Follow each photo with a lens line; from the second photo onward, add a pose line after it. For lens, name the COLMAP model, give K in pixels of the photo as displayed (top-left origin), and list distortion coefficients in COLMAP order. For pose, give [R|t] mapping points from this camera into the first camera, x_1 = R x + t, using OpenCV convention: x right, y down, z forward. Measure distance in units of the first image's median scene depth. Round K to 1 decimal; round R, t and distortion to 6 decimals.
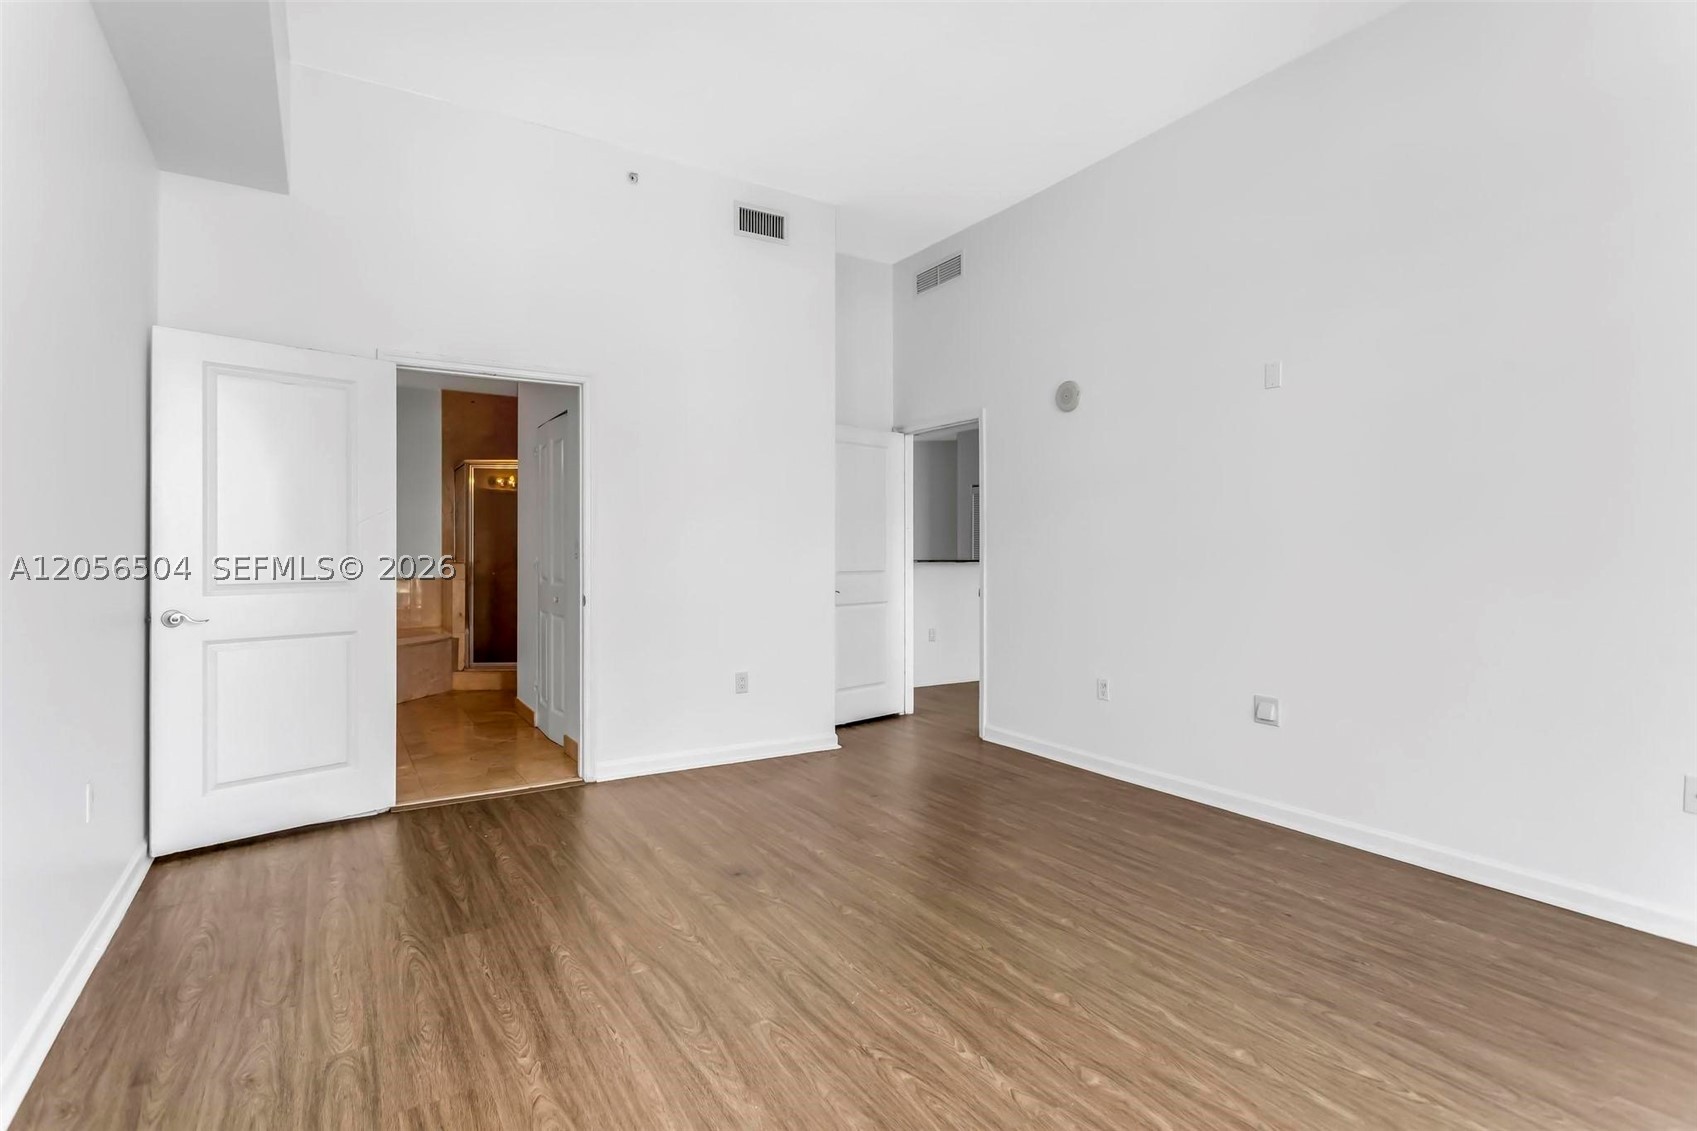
lens RADIAL K [[813.9, 0, 808.1], [0, 813.9, 545.4], [0, 0, 1]] dist [0.011582, -0.008967]
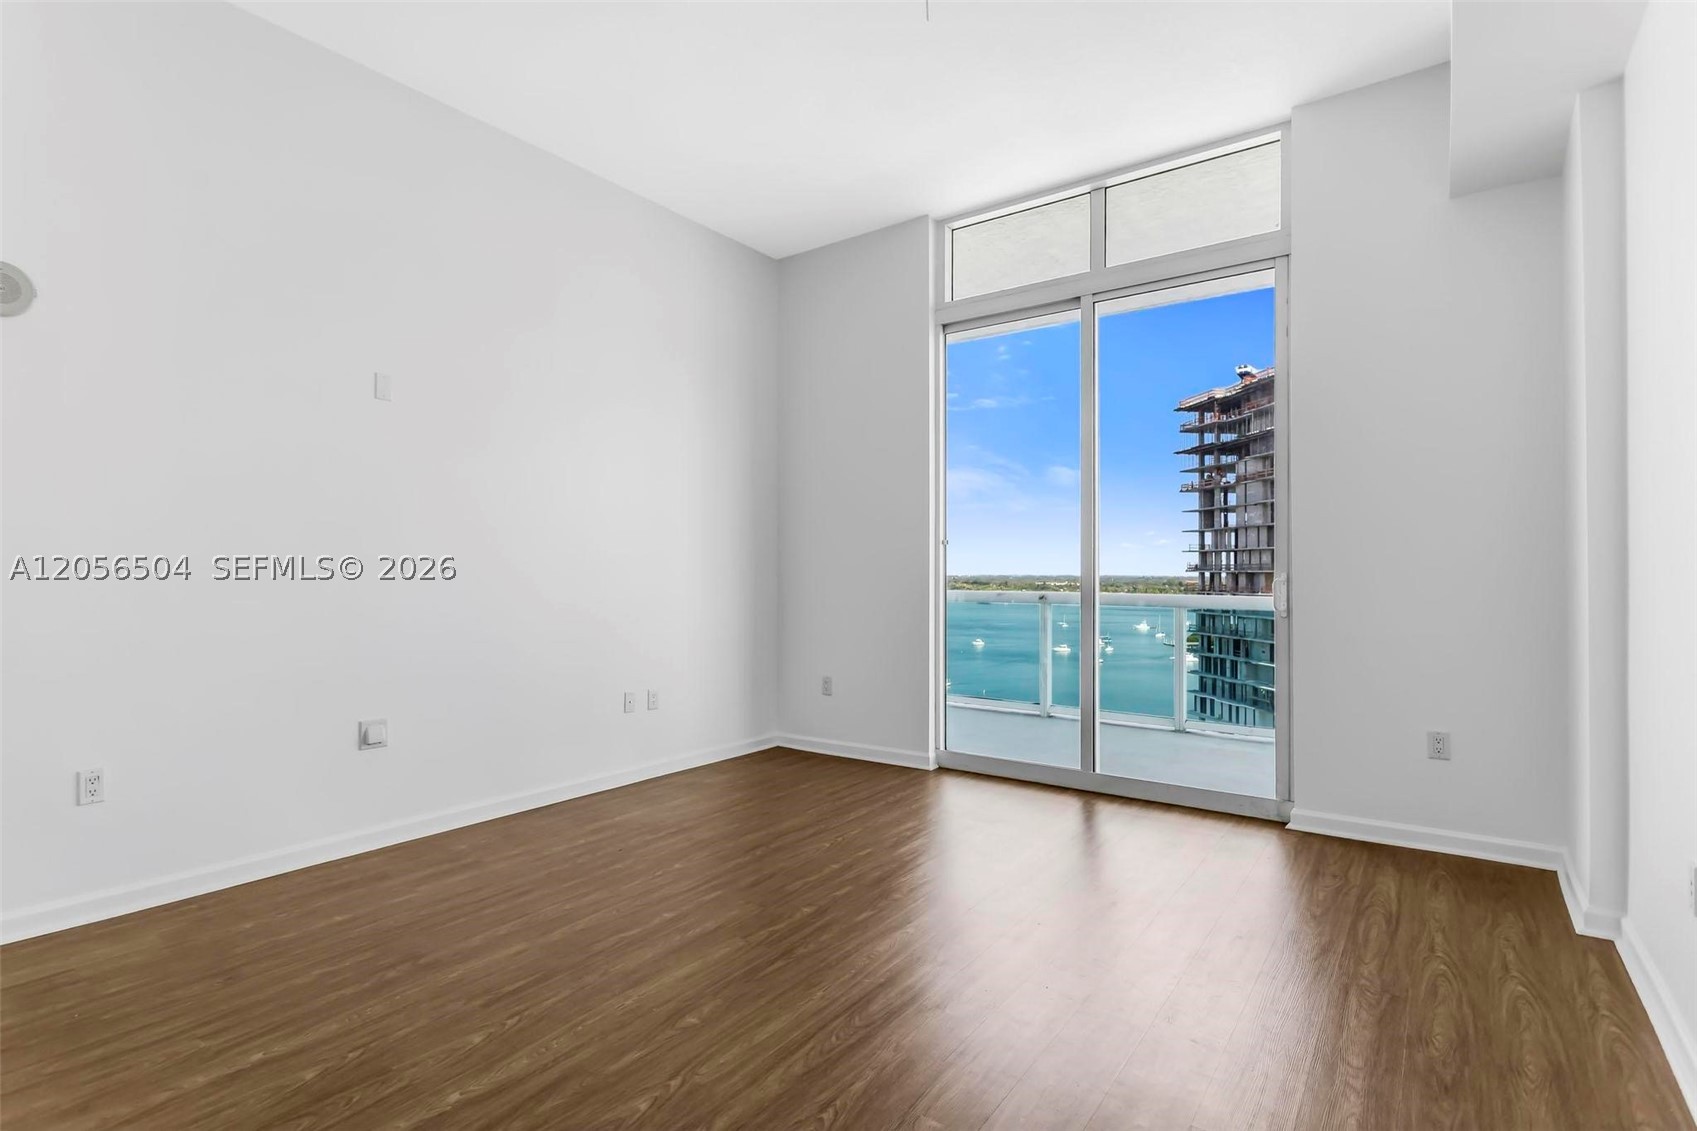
lens RADIAL K [[813.9, 0, 863.2], [0, 813.9, 563.6], [0, 0, 1]] dist [0.011582, -0.008967]
pose [[-0.411801, 0.010841, 0.911209, -0.705391], [-0.010022, 0.999815, -0.016425, 0.015384], [-0.911219, -0.015895, -0.411616, 1.117003]]
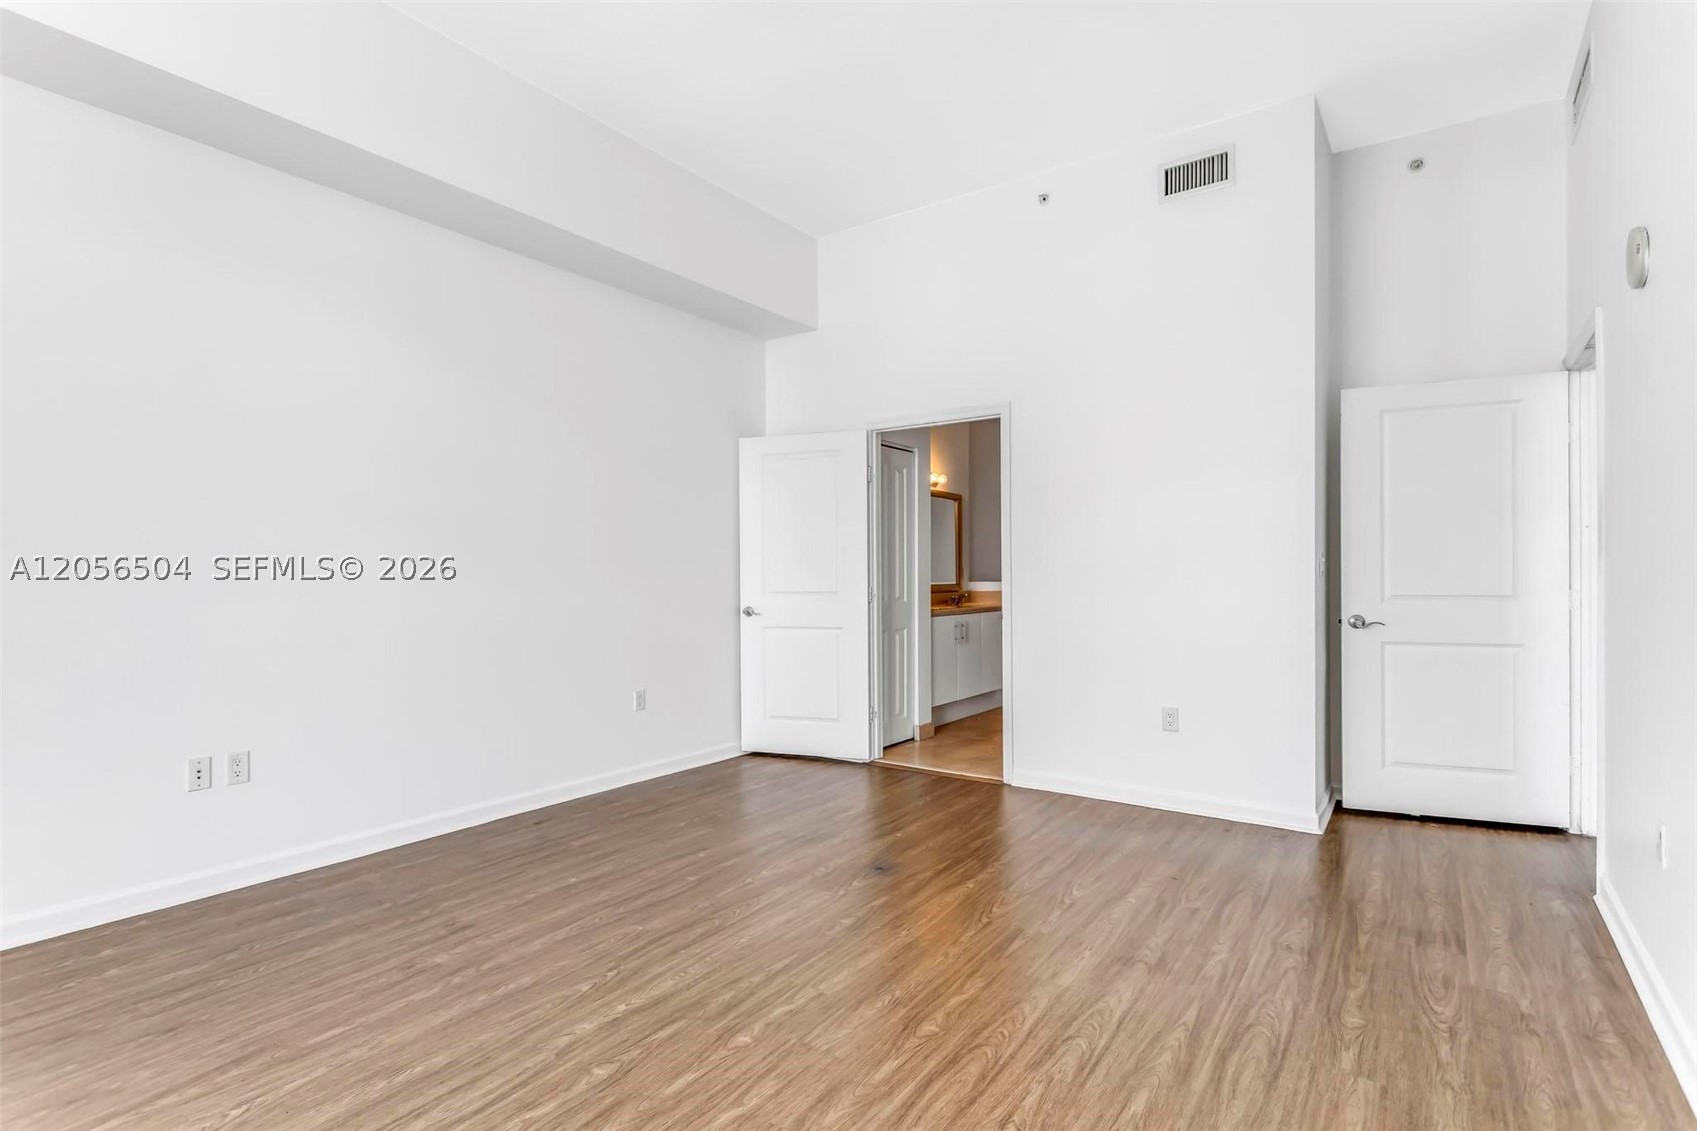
lens RADIAL K [[813.9, 0, 864.8], [0, 813.9, 572.6], [0, 0, 1]] dist [0.011582, -0.008967]
pose [[0.428421, -0.003446, -0.903573, 0.930874], [0.013176, 0.999910, 0.002434, 0.009761], [0.903483, -0.012948, 0.428428, 0.556772]]
